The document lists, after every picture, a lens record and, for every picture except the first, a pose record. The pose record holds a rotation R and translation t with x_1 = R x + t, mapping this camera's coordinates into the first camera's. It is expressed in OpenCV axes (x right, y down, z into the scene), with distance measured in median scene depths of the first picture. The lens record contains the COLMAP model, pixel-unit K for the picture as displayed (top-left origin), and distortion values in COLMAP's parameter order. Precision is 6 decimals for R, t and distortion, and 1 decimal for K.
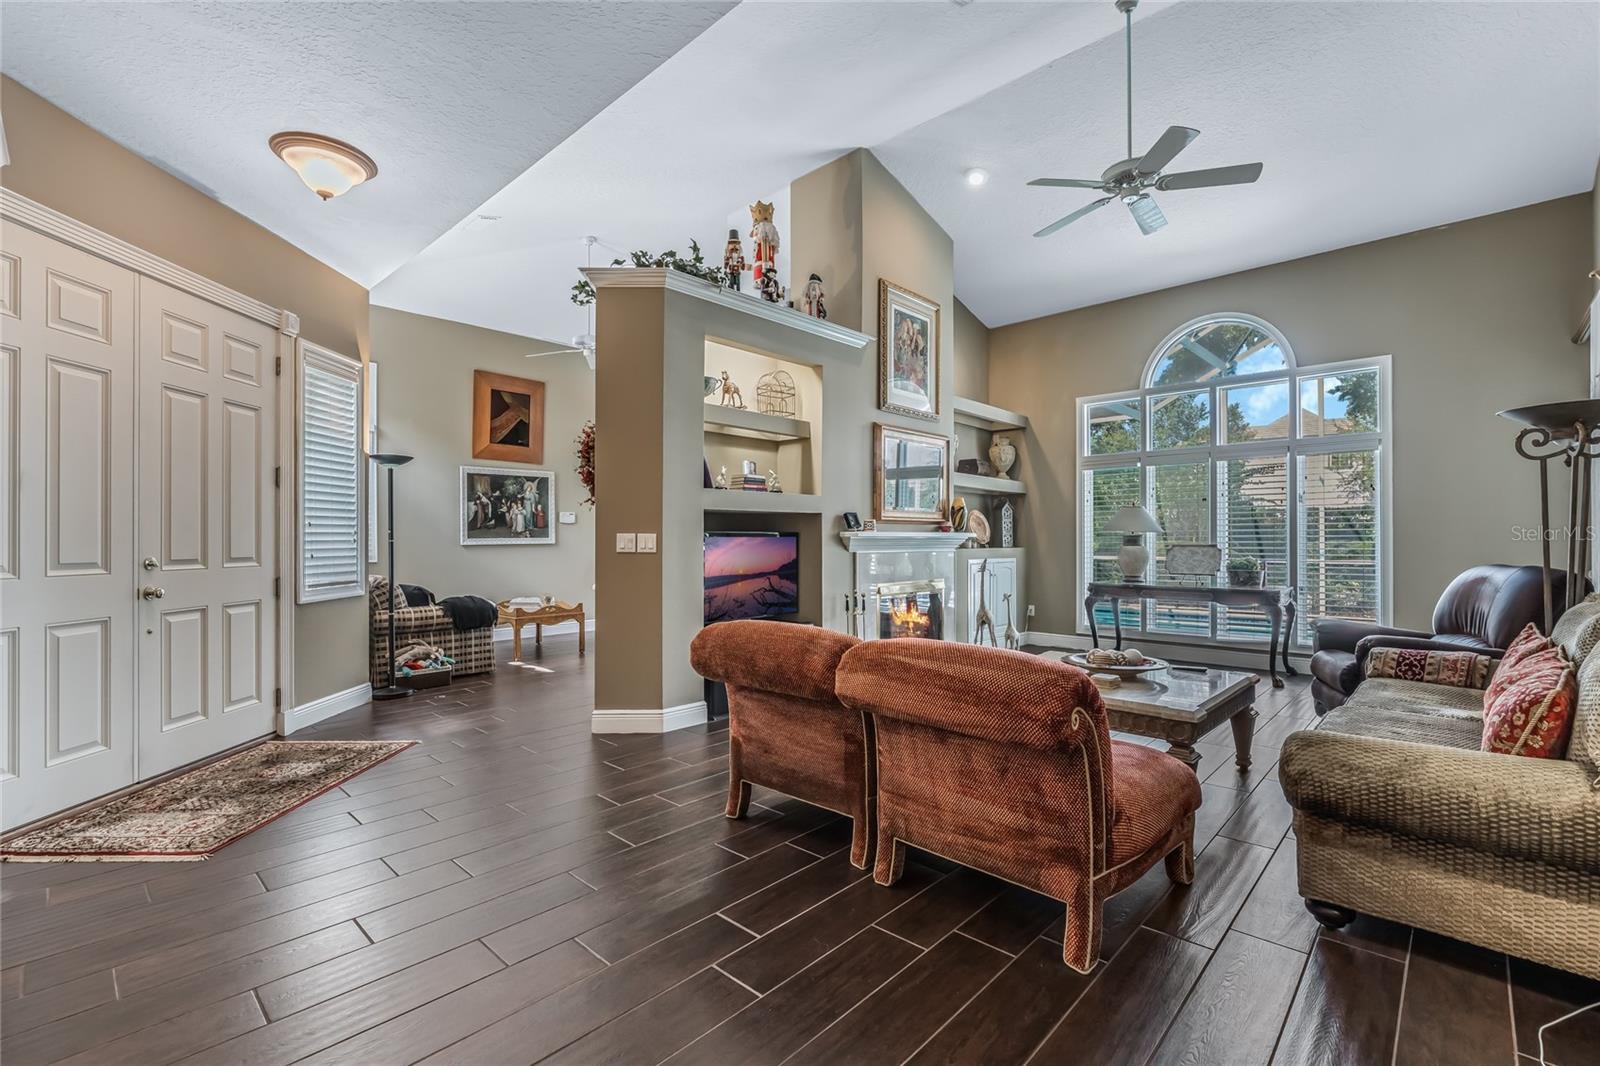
lens RADIAL K [[705.9, 0, 796.7], [0, 705.9, 534.5], [0, 0, 1]] dist [-0.000093, 0.000037]
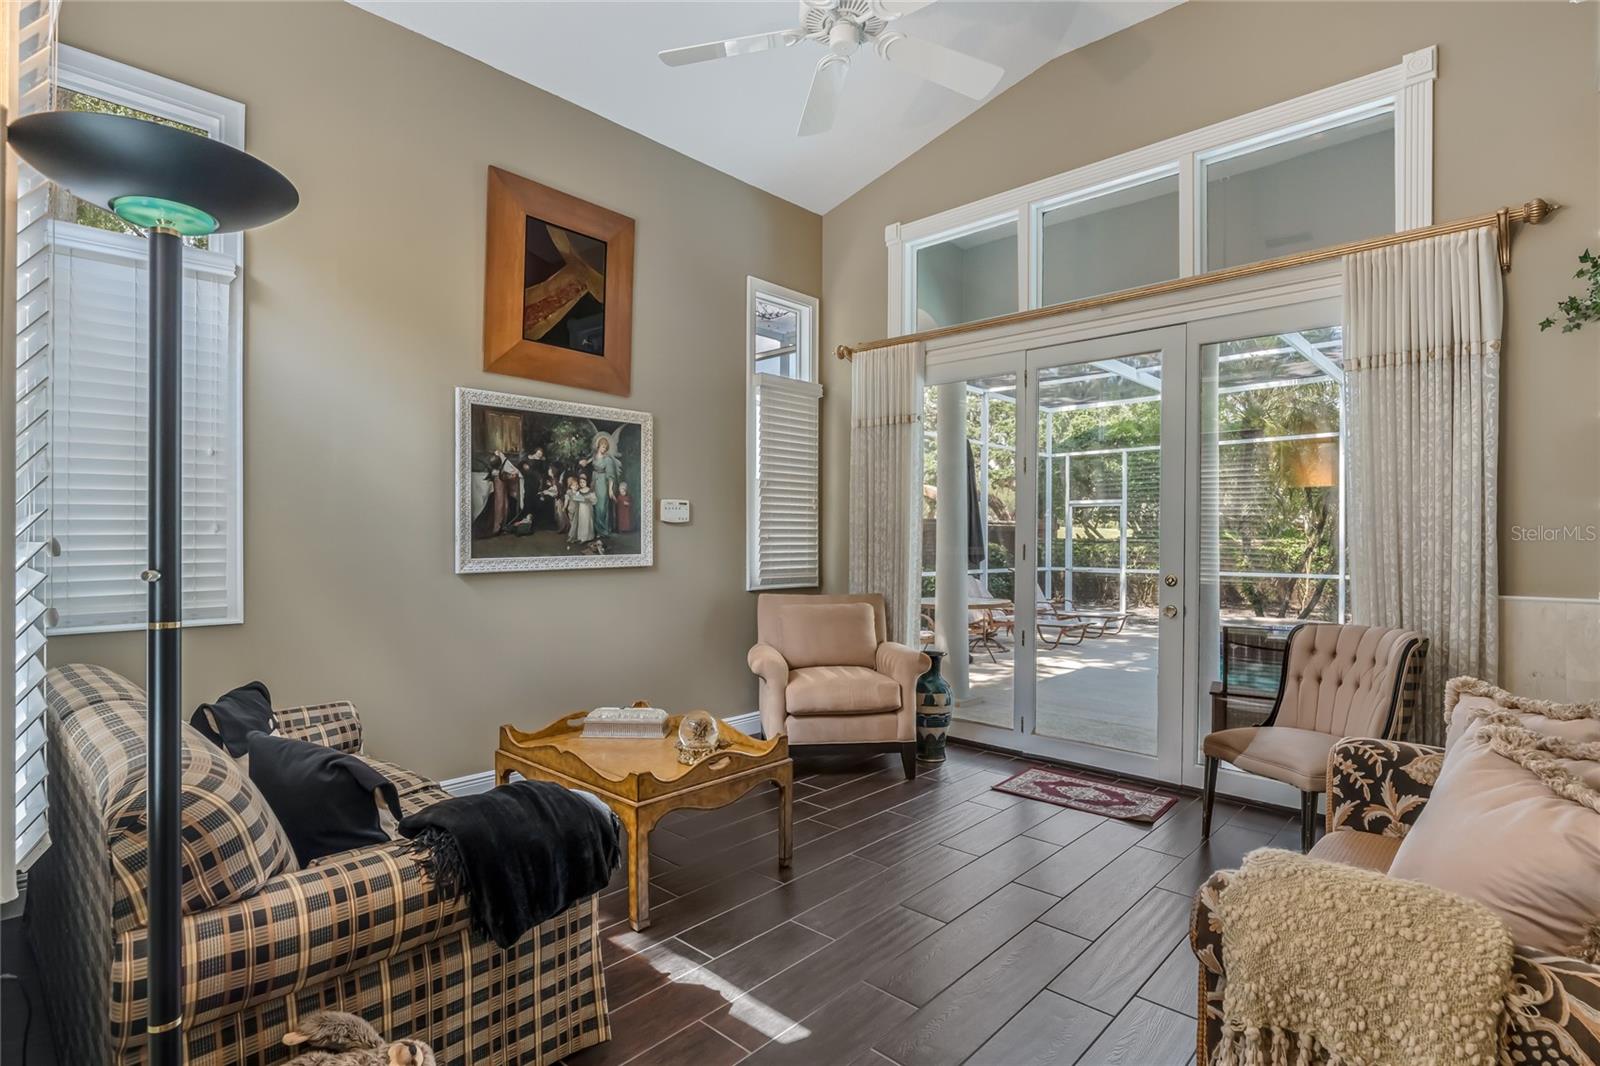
lens RADIAL K [[756.7, 0, 804.5], [0, 756.7, 532.3], [0, 0, 1]] dist [0.000795, 0.000005]
pose [[0.999574, 0.006776, 0.028385, -0.272558], [-0.006782, 0.999977, 0.000135, -0.010900], [-0.028383, -0.000328, 0.999597, 0.525901]]
